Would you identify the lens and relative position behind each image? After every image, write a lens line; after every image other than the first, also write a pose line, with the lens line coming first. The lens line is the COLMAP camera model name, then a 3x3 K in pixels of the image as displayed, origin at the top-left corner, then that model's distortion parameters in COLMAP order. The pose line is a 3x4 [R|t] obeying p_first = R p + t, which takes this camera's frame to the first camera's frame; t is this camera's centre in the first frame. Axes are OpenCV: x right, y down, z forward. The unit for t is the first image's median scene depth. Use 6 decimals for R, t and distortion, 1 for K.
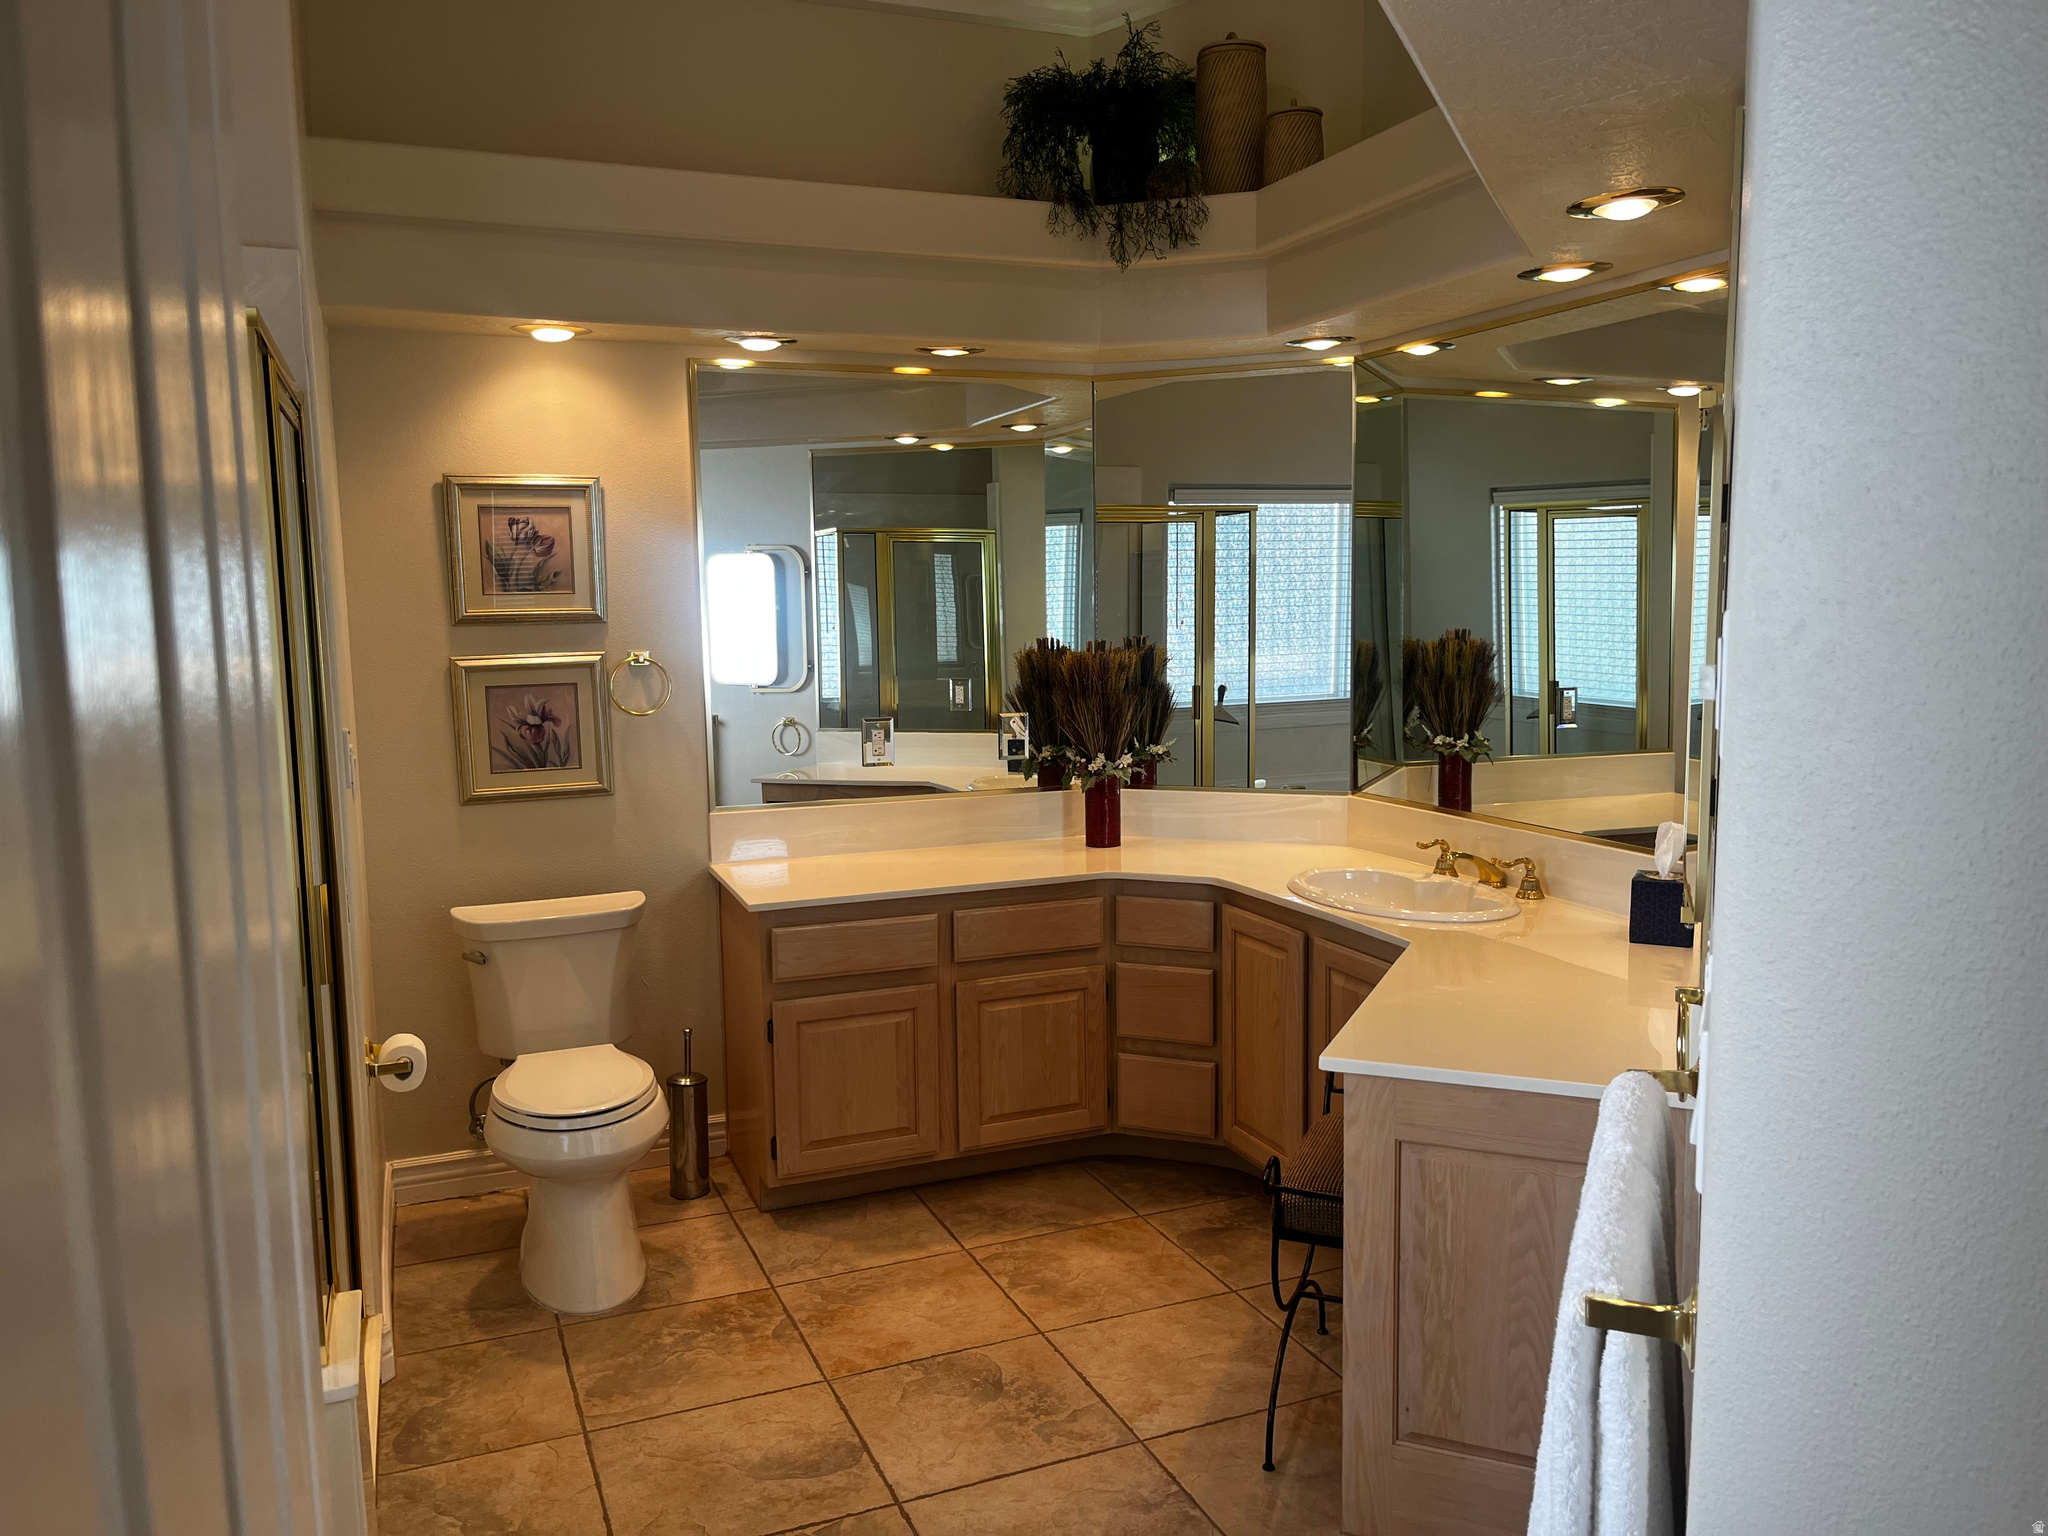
lens RADIAL K [[1537.4, 0, 1033.8], [0, 1537.4, 778.7], [0, 0, 1]] dist [0.055322, -0.084196]
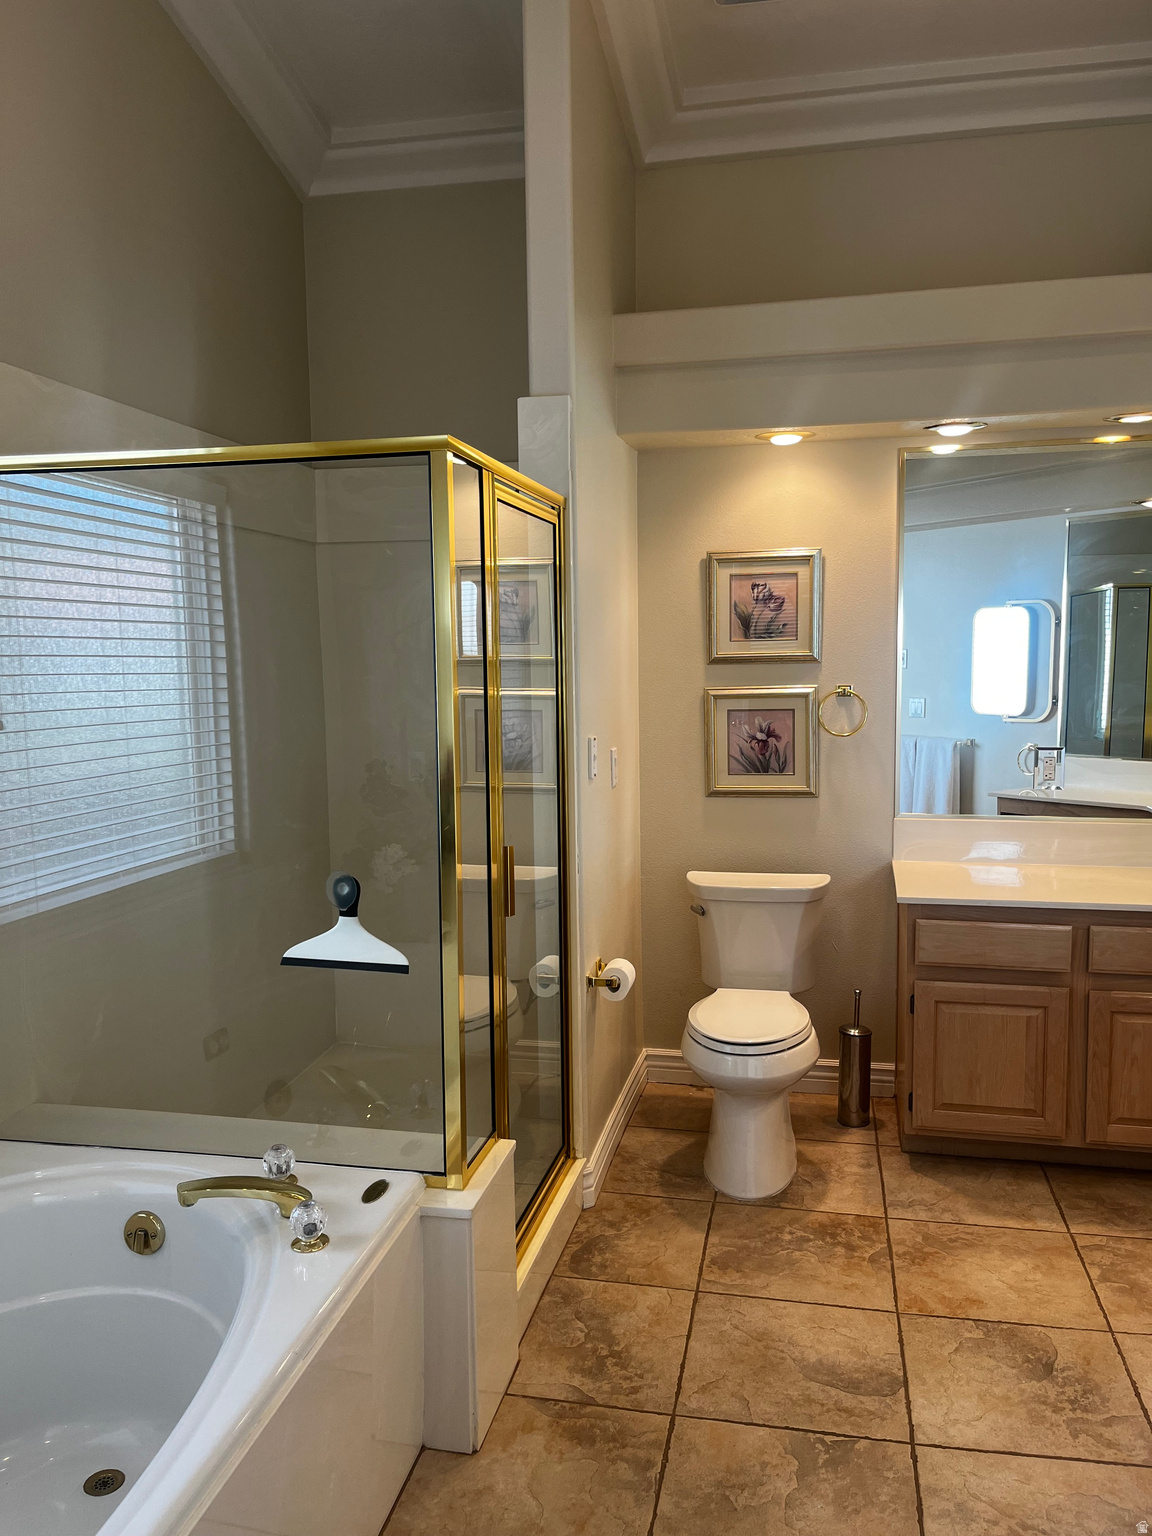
lens RADIAL K [[1153.0, 0, 565.4], [0, 1153.0, 778.7], [0, 0, 1]] dist [0.055322, -0.084196]
pose [[0.825129, 0.065276, -0.561161, 0.100075], [-0.066716, 0.997611, 0.017947, -0.008944], [0.560992, 0.022629, 0.827512, 0.100424]]
